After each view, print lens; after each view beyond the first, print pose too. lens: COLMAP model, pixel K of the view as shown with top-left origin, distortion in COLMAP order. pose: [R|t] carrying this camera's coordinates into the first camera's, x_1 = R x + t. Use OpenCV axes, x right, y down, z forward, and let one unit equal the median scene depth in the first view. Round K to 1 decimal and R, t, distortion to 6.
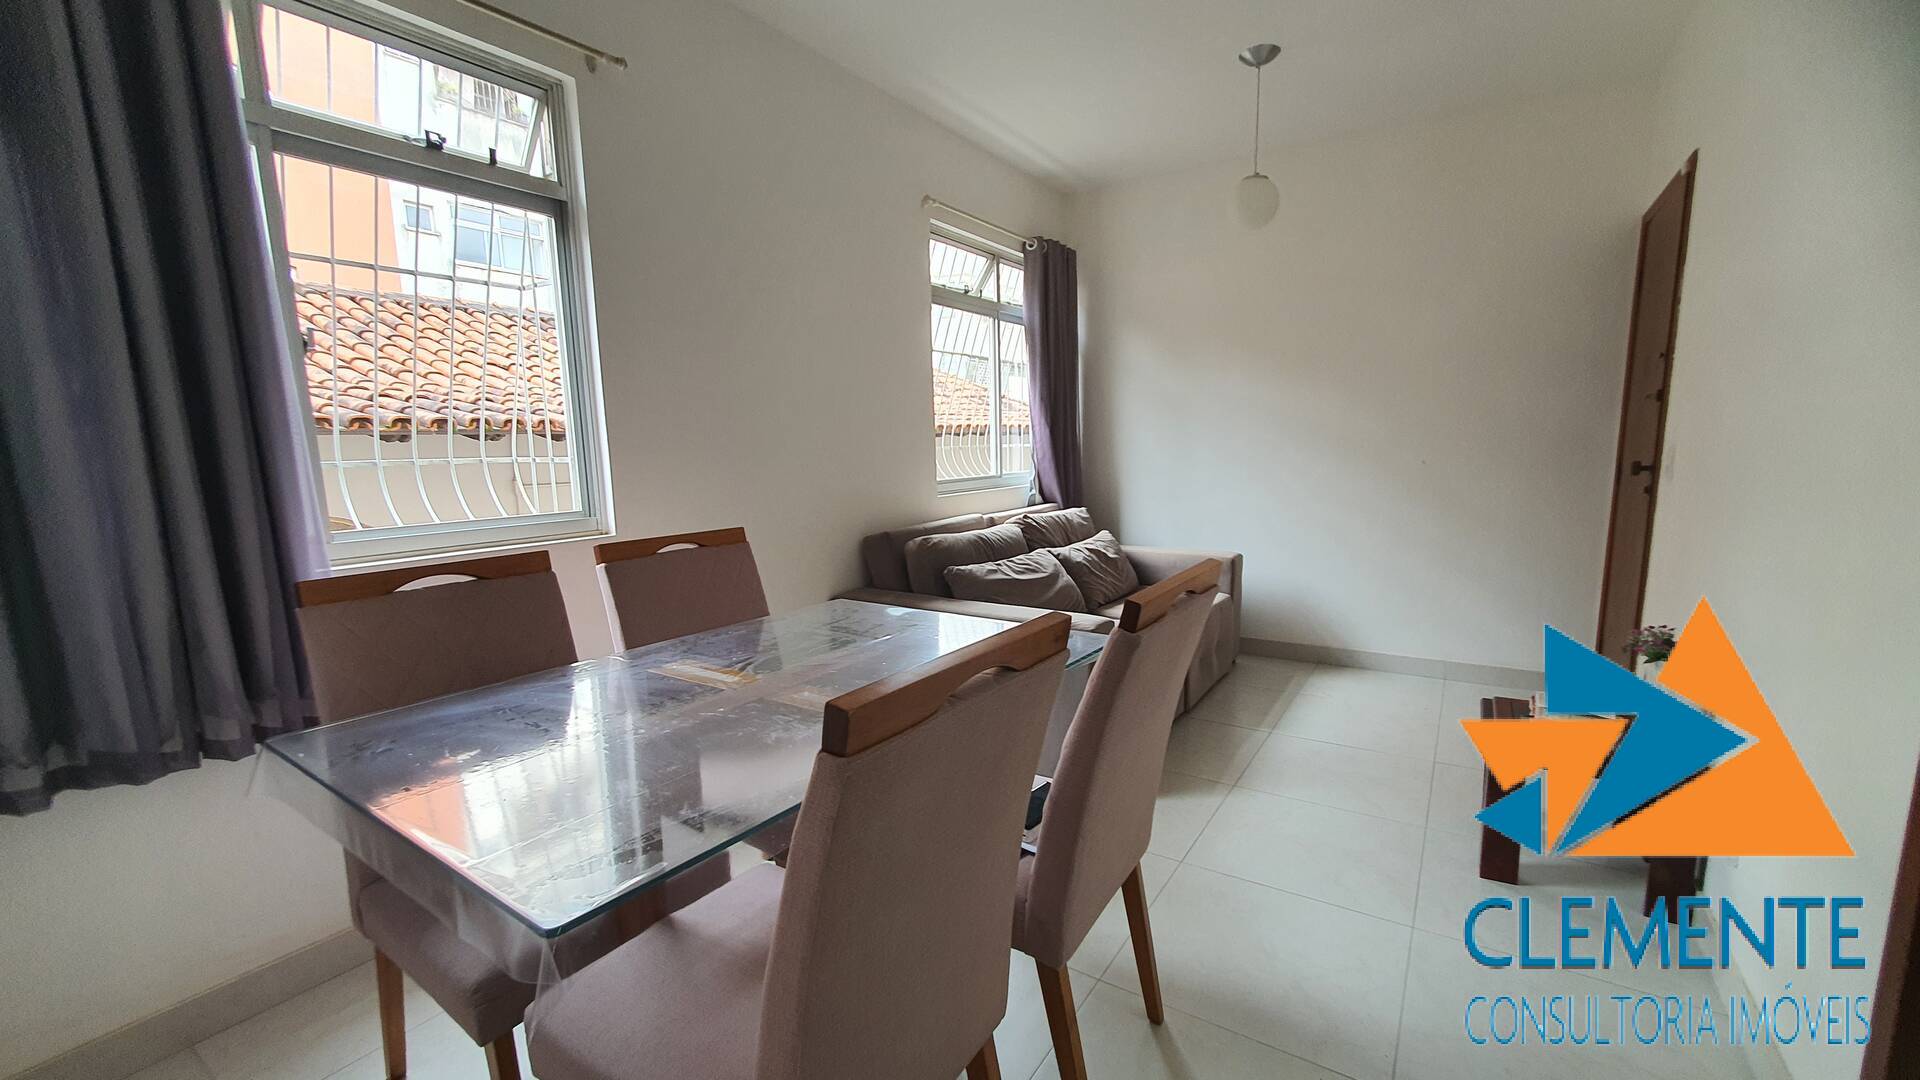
lens RADIAL K [[763.1, 0, 970.4], [0, 763.1, 561.2], [0, 0, 1]] dist [0.001649, -0.000617]
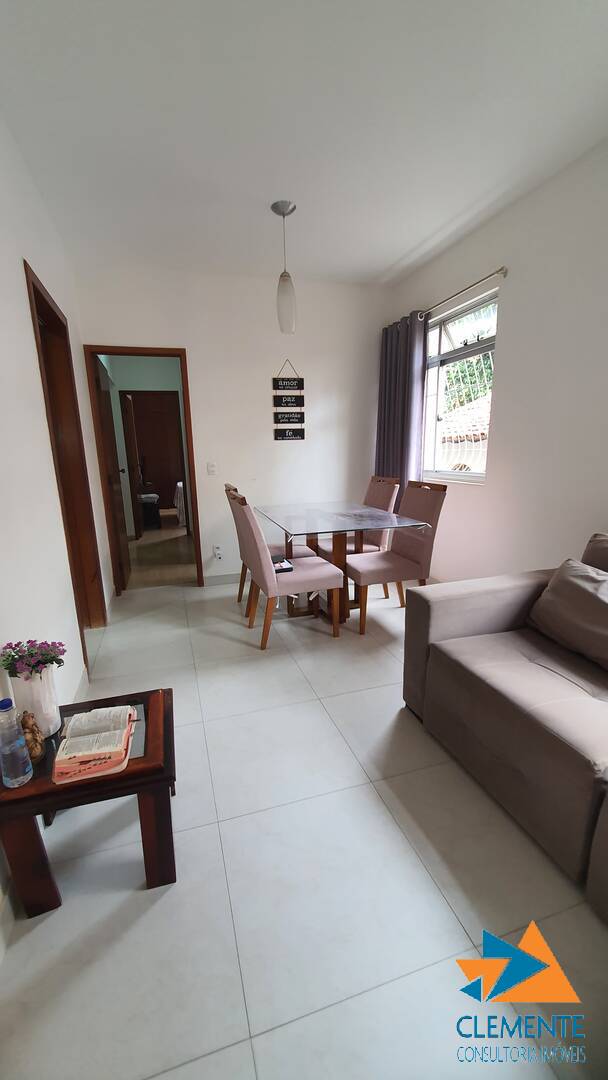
lens RADIAL K [[429.1, 0, 291.7], [0, 429.1, 546.0], [0, 0, 1]] dist [0.002993, -0.001733]
pose [[-0.642043, 0.205879, -0.738509, 0.688321], [-0.079589, 0.940167, 0.331289, -0.183947], [0.762527, 0.271478, -0.587241, 1.015795]]
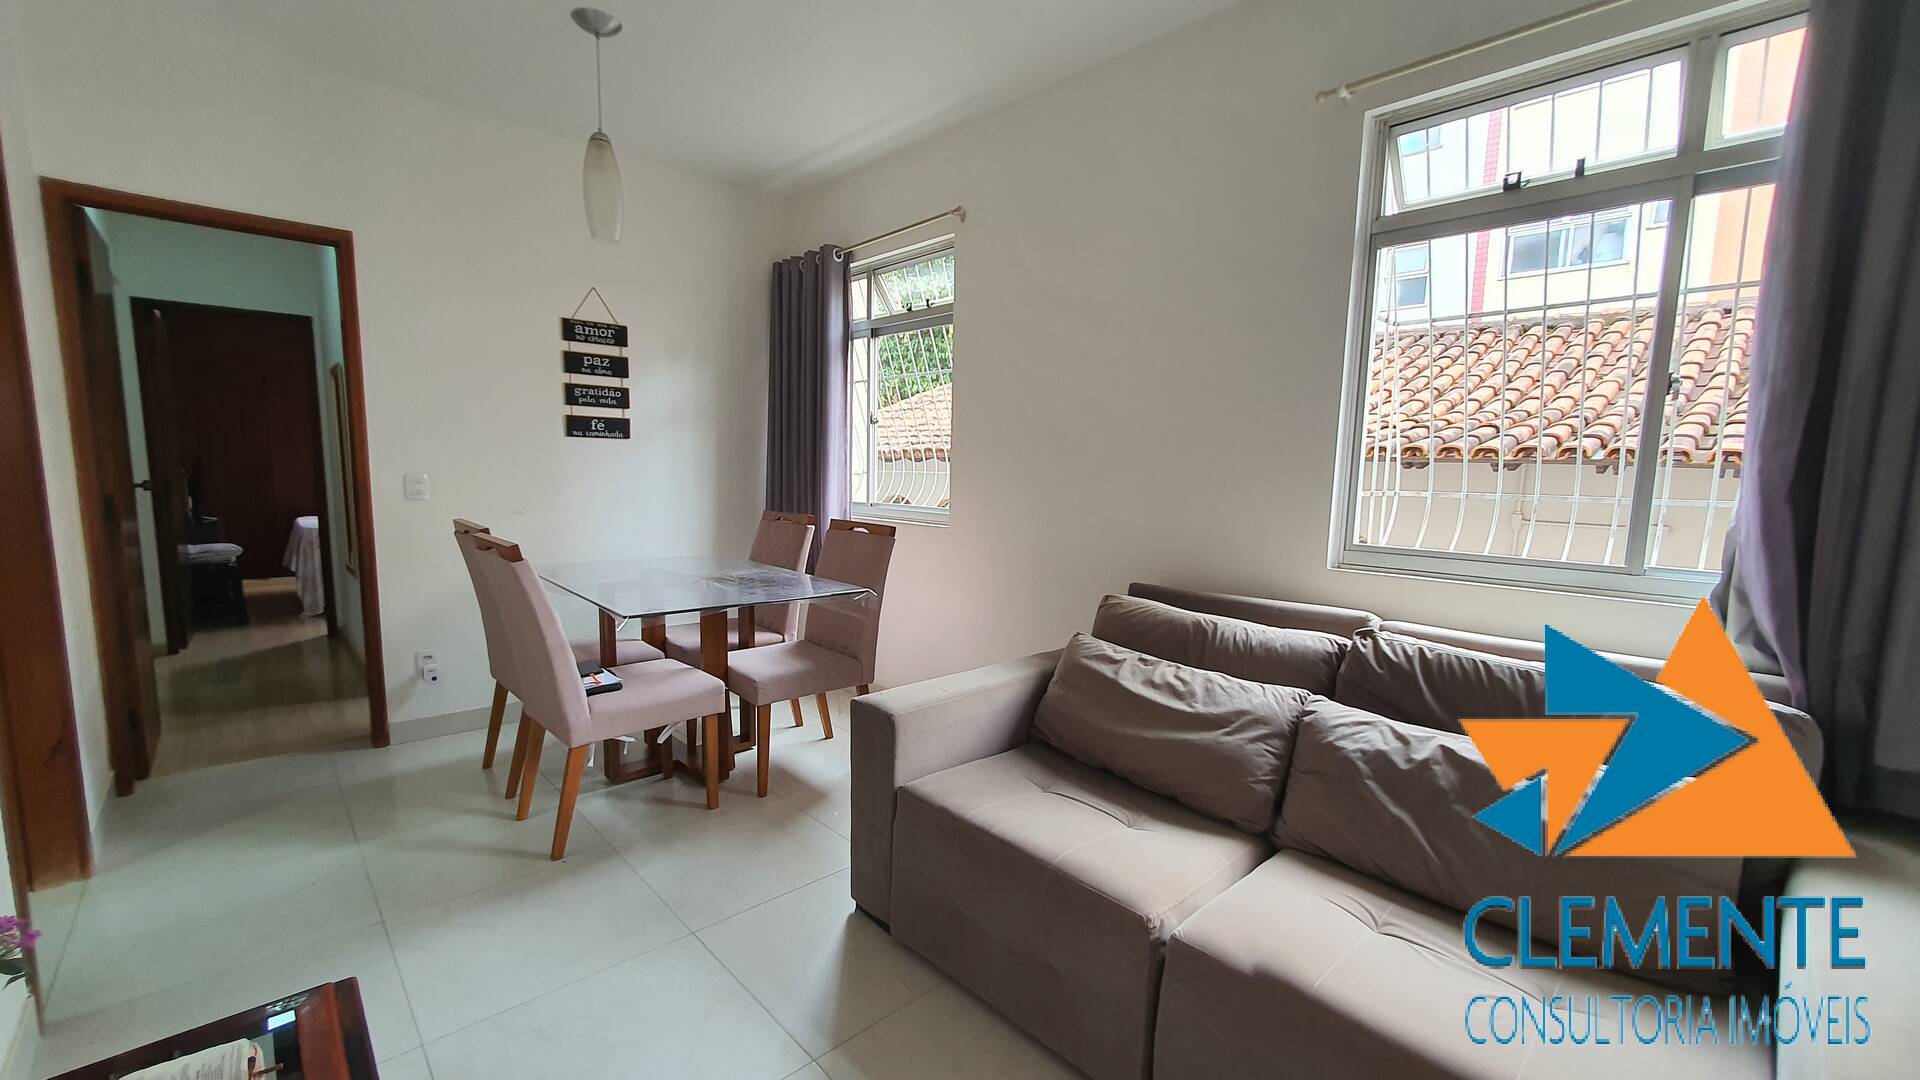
lens RADIAL K [[763.1, 0, 972.7], [0, 763.1, 559.3], [0, 0, 1]] dist [0.001649, -0.000617]
pose [[-0.217532, 0.131931, -0.967096, 0.722361], [-0.170160, 0.970524, 0.170673, -0.175030], [0.961107, 0.201688, -0.188670, 0.989872]]
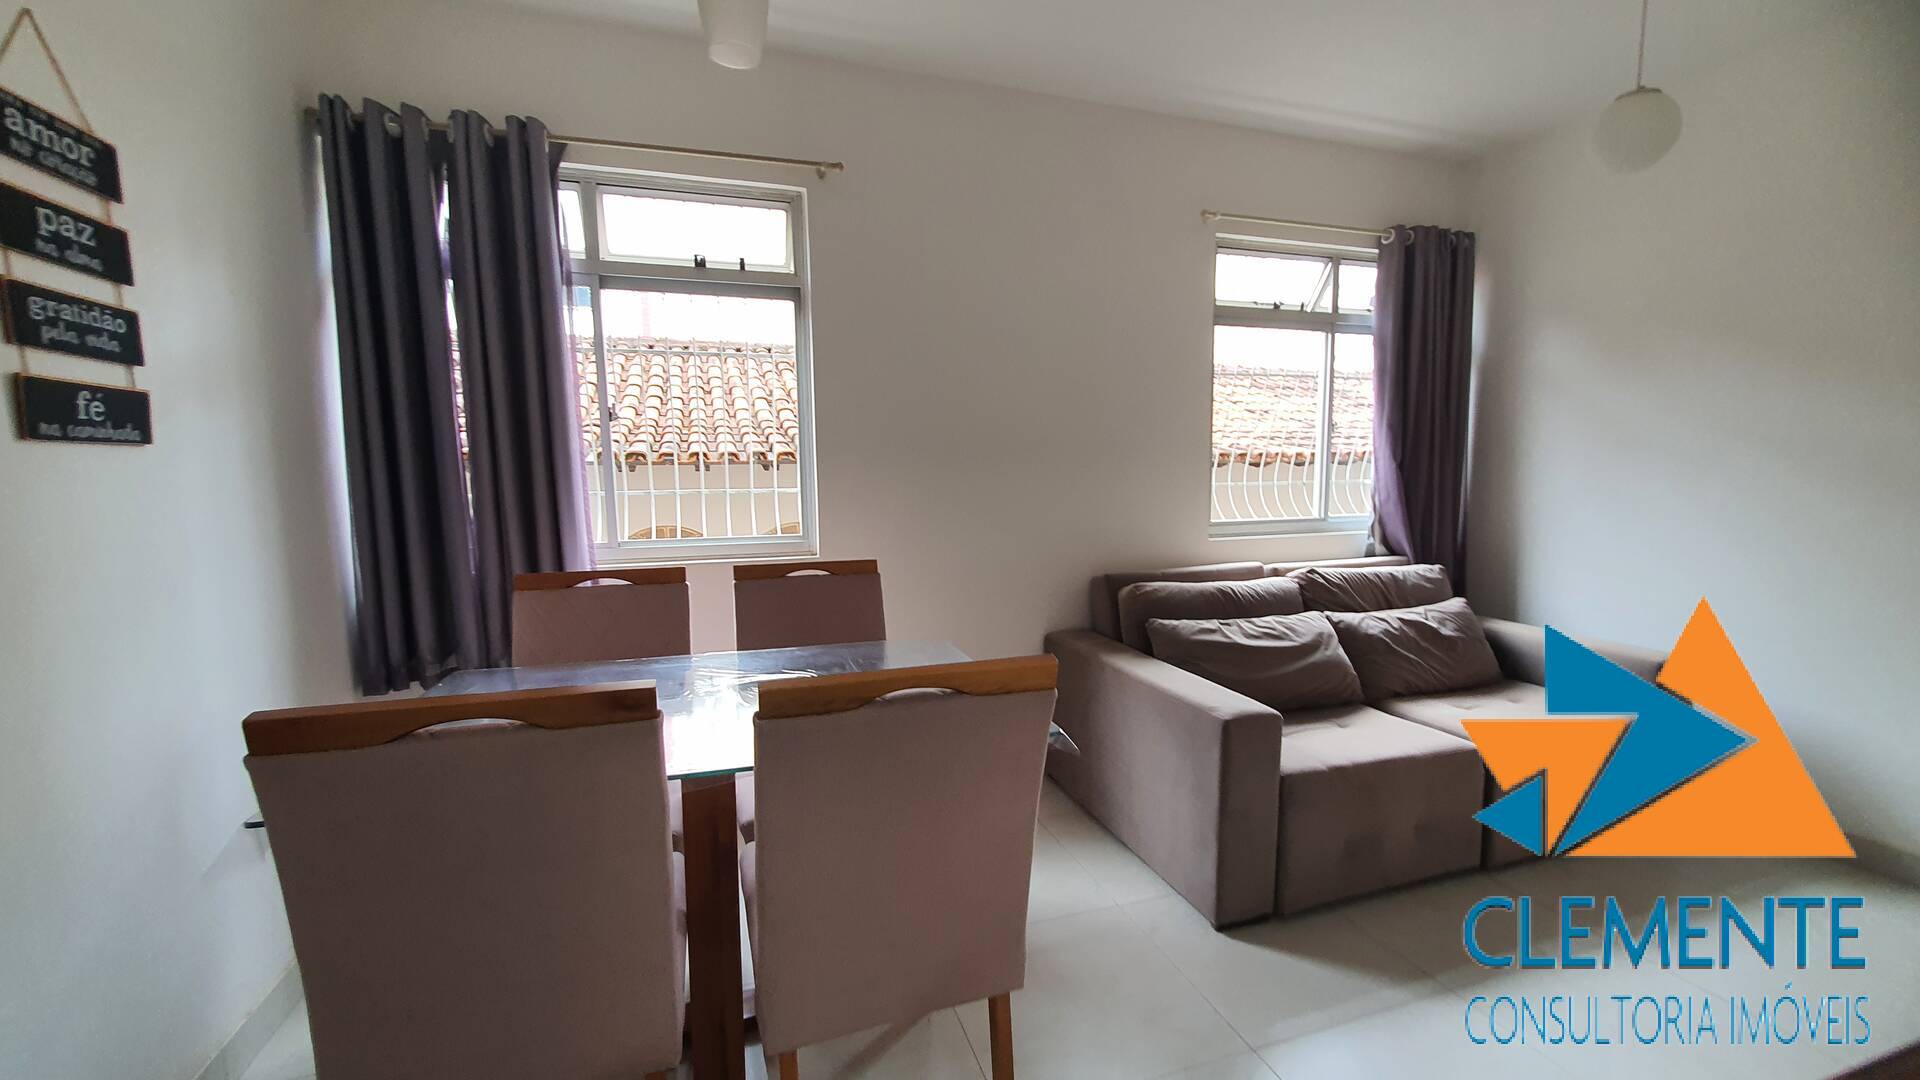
lens RADIAL K [[763.1, 0, 971.3], [0, 763.1, 561.5], [0, 0, 1]] dist [0.001649, -0.000617]
pose [[0.789380, 0.085545, -0.607915, 0.336057], [-0.101132, 0.994835, 0.008671, -0.045375], [0.605517, 0.054635, 0.793955, 0.141973]]
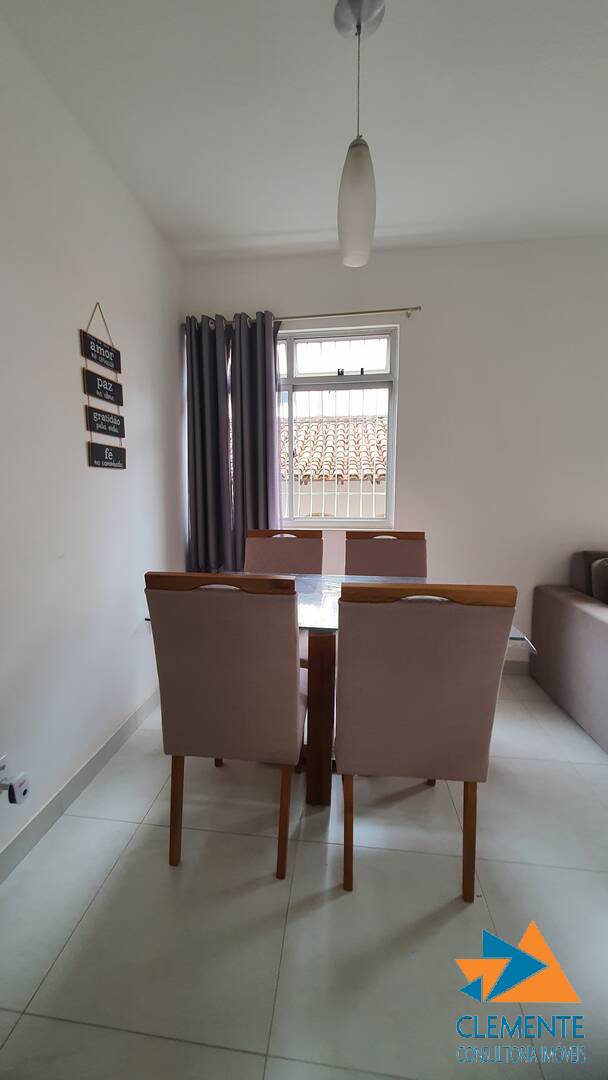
lens RADIAL K [[429.1, 0, 293.1], [0, 429.1, 546.9], [0, 0, 1]] dist [0.002993, -0.001733]
pose [[0.439780, 0.139405, -0.887220, 0.368852], [-0.142758, 0.986170, 0.084190, -0.035831], [0.886687, 0.089633, 0.453600, 0.144872]]
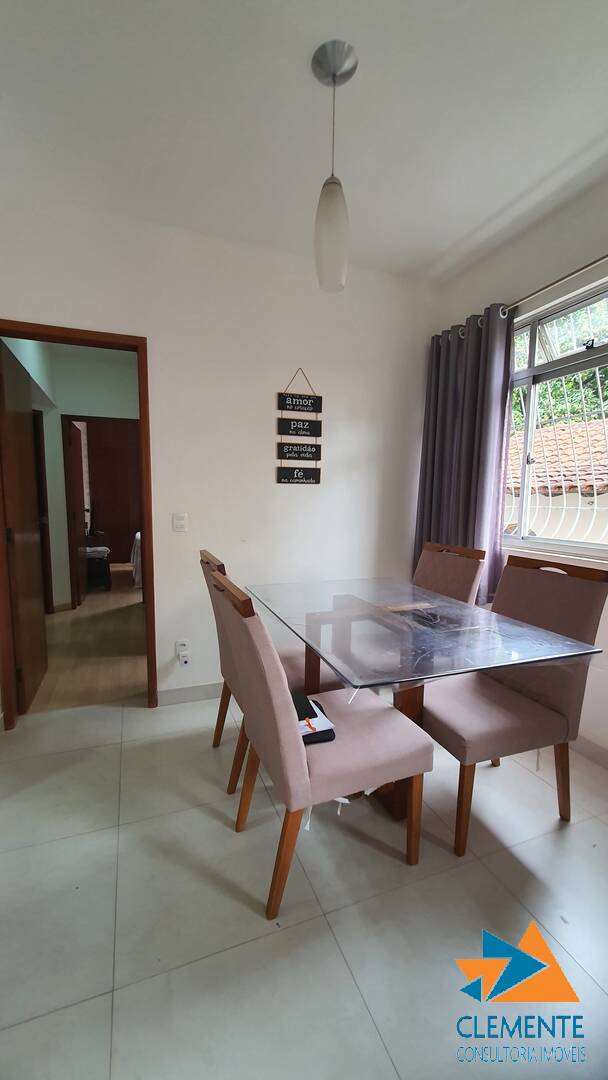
lens RADIAL K [[429.1, 0, 292.7], [0, 429.1, 547.4], [0, 0, 1]] dist [0.002993, -0.001733]
pose [[-0.585429, 0.110502, -0.803157, 0.399356], [-0.123035, 0.967084, 0.222736, -0.124370], [0.801333, 0.229213, -0.552564, 0.673068]]
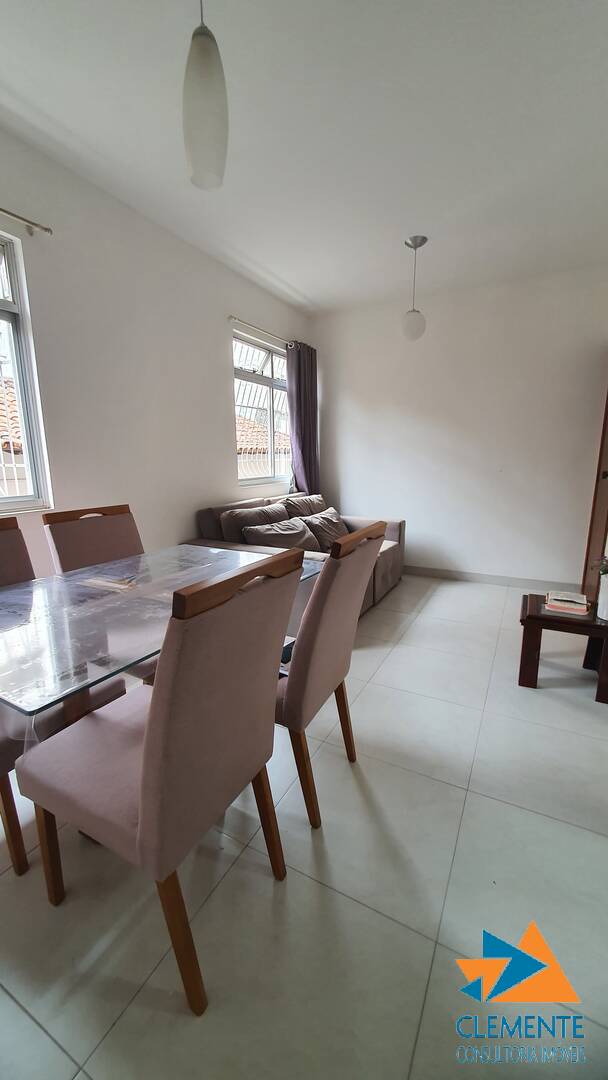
lens RADIAL K [[429.1, 0, 290.8], [0, 429.1, 548.9], [0, 0, 1]] dist [0.002993, -0.001733]
pose [[0.997366, -0.005065, 0.072361, 0.006657], [0.001071, 0.998479, 0.055128, 0.003190], [-0.072530, -0.054905, 0.995854, -0.024046]]
